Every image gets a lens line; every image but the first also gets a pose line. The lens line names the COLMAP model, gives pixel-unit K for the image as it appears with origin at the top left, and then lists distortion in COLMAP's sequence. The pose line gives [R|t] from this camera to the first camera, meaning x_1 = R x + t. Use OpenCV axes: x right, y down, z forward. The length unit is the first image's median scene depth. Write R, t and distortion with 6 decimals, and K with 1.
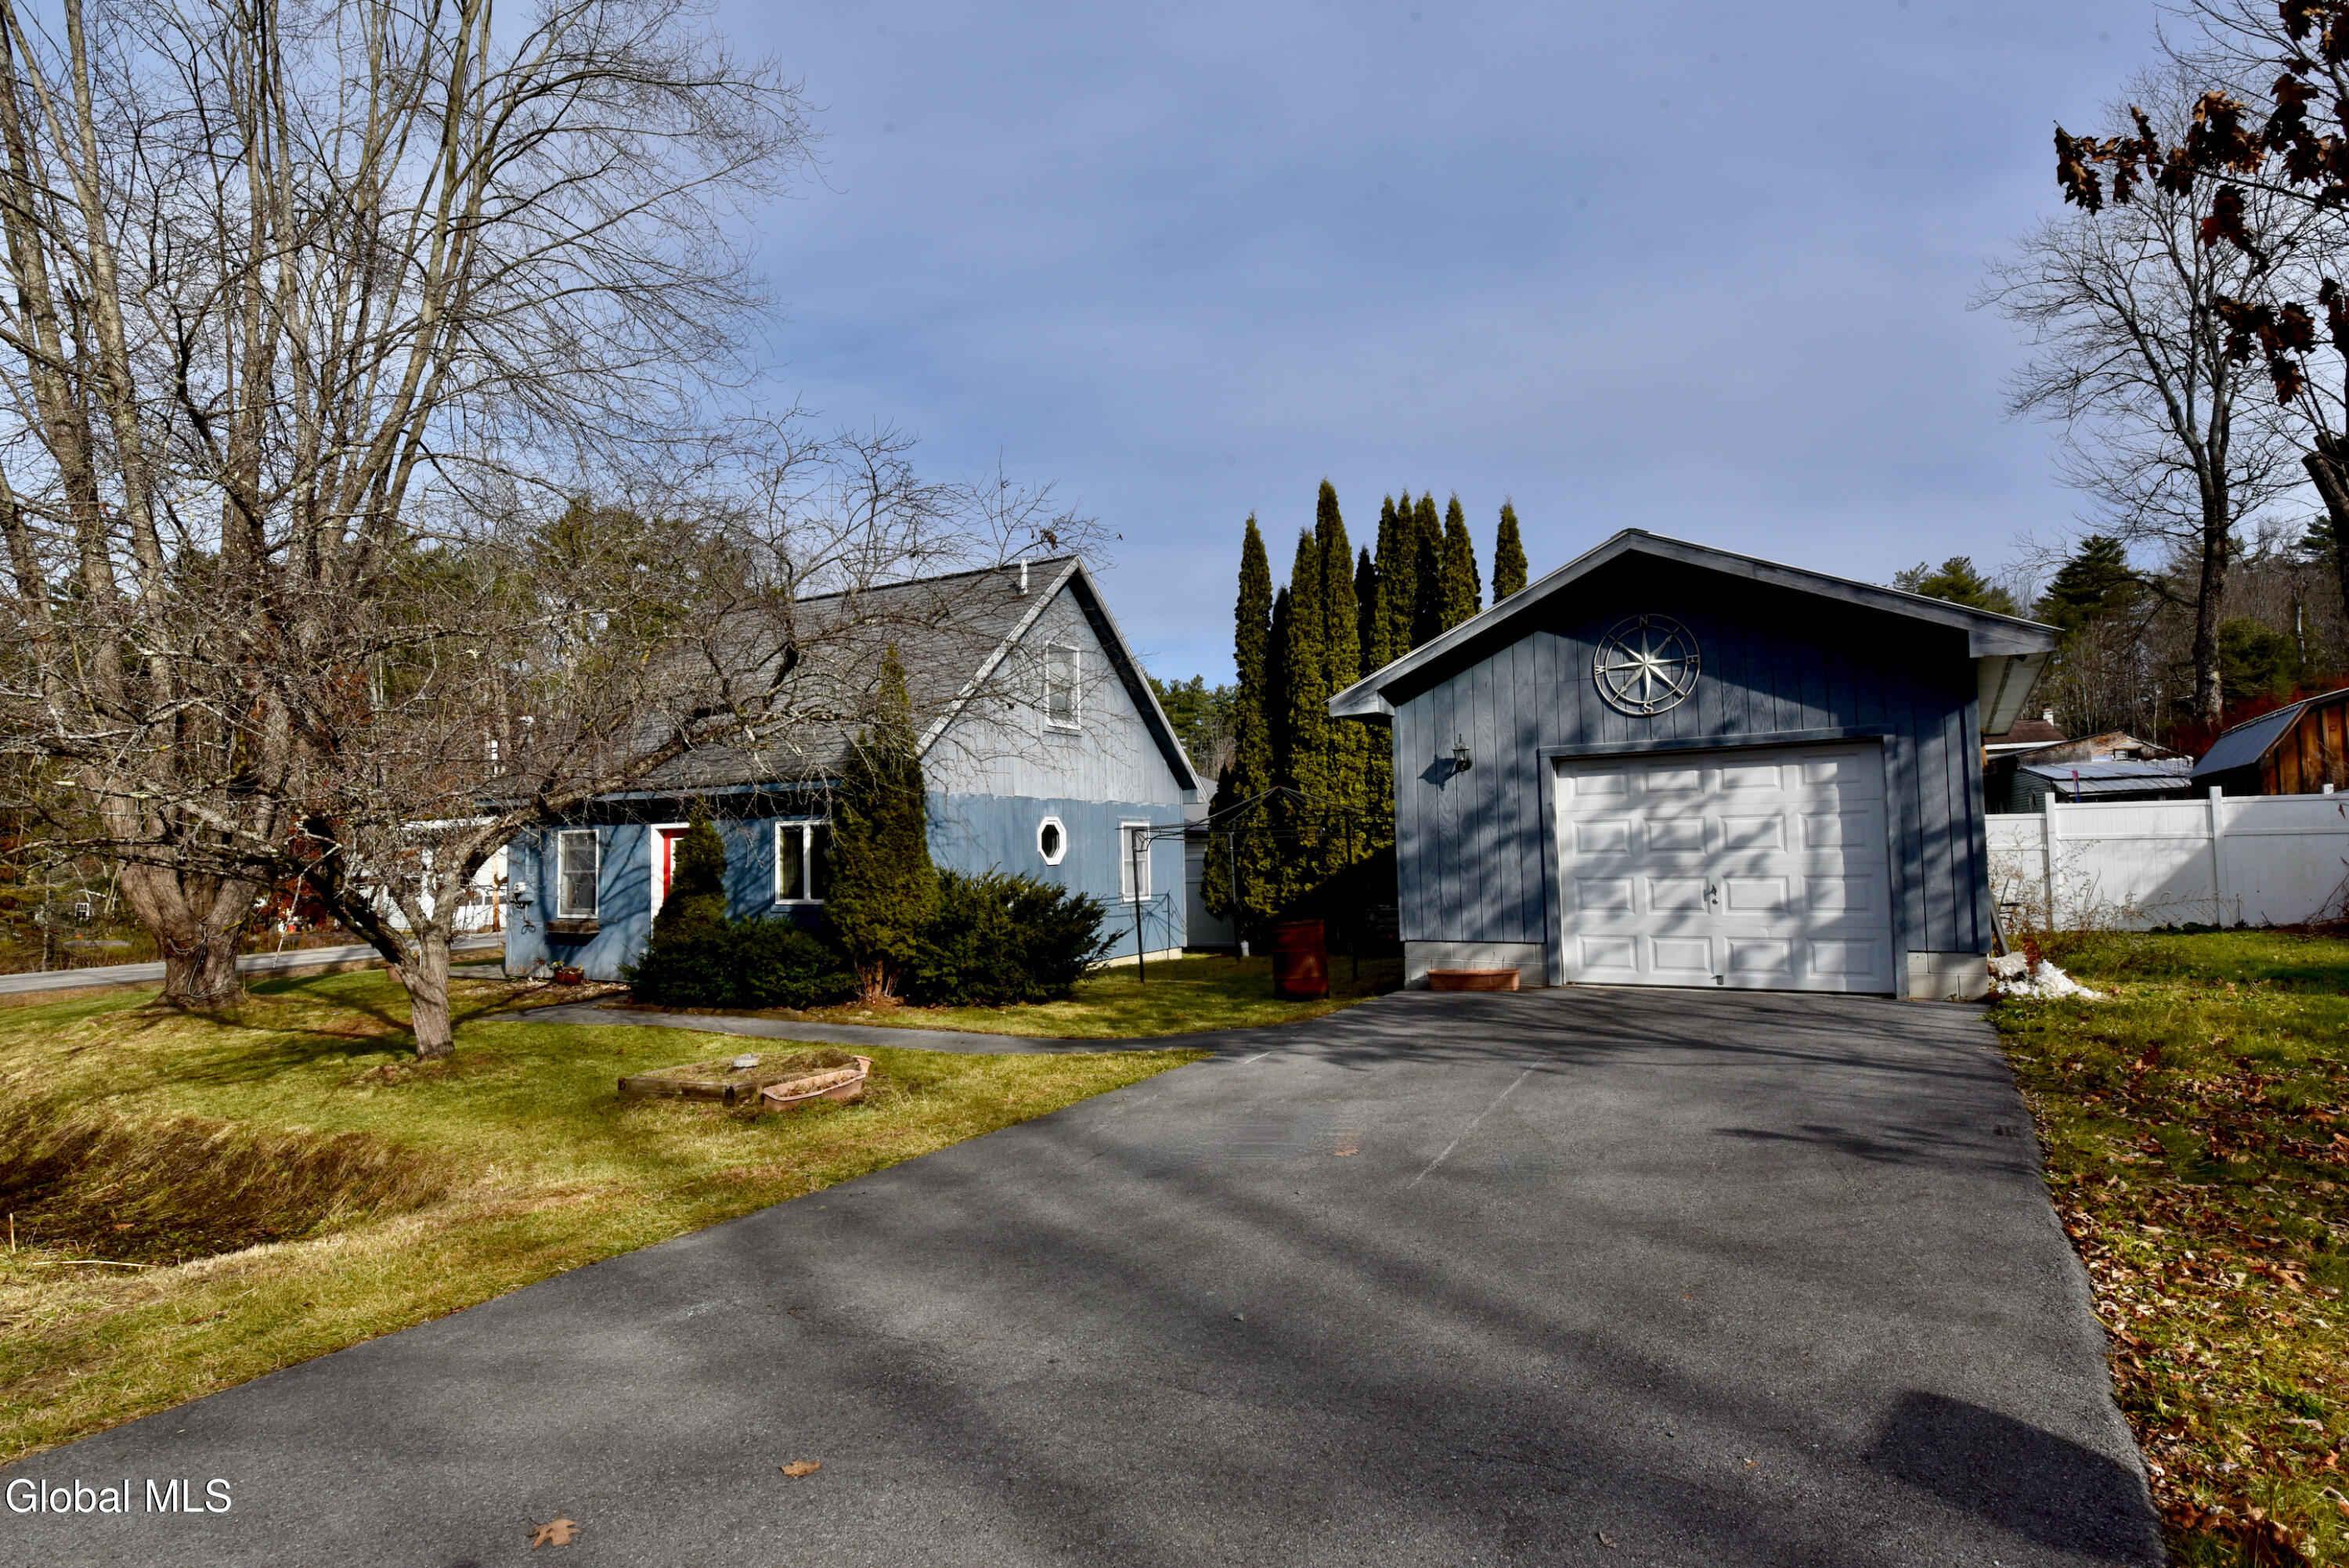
lens RADIAL K [[1120.5, 0, 1209.1], [0, 1120.5, 787.3], [0, 0, 1]] dist [-0.001175, -0.000064]
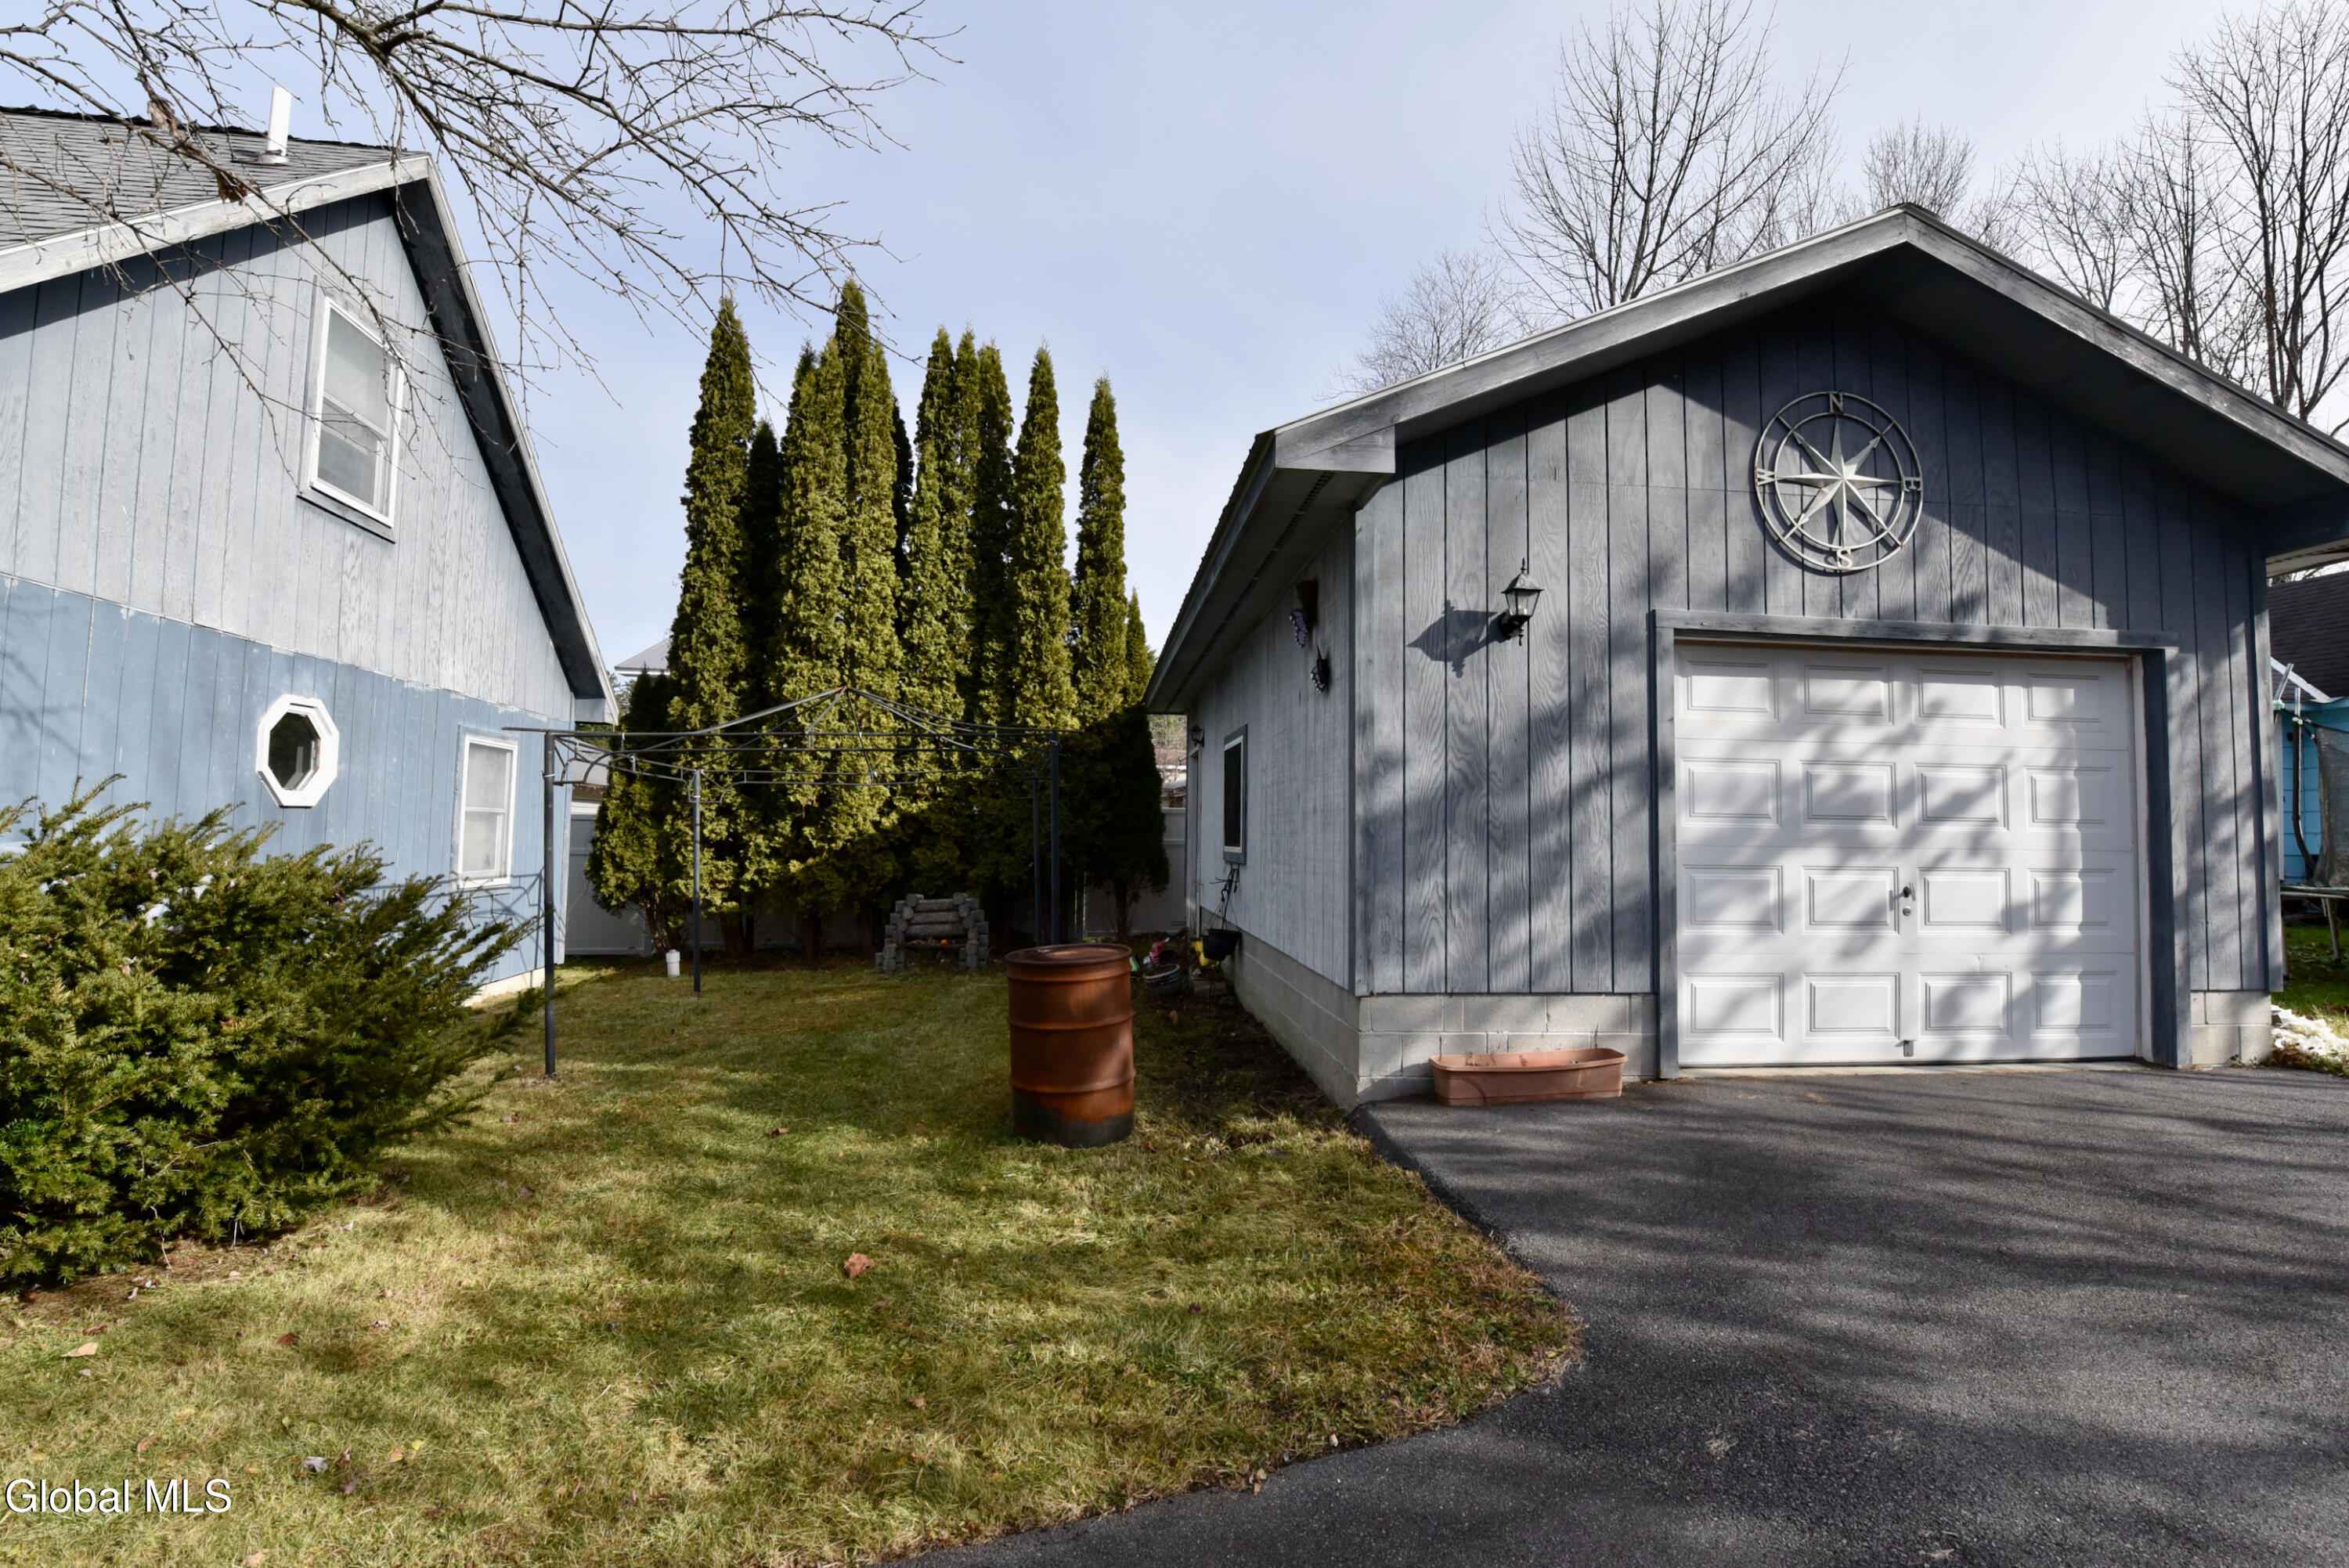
lens RADIAL K [[958.9, 0, 1177.8], [0, 958.9, 785.1], [0, 0, 1]] dist [-0.020779, -0.000870]
pose [[0.793137, 0.065596, 0.605501, -0.079209], [-0.067654, 0.997519, -0.019447, 0.039564], [-0.605274, -0.025540, 0.795607, 0.444543]]
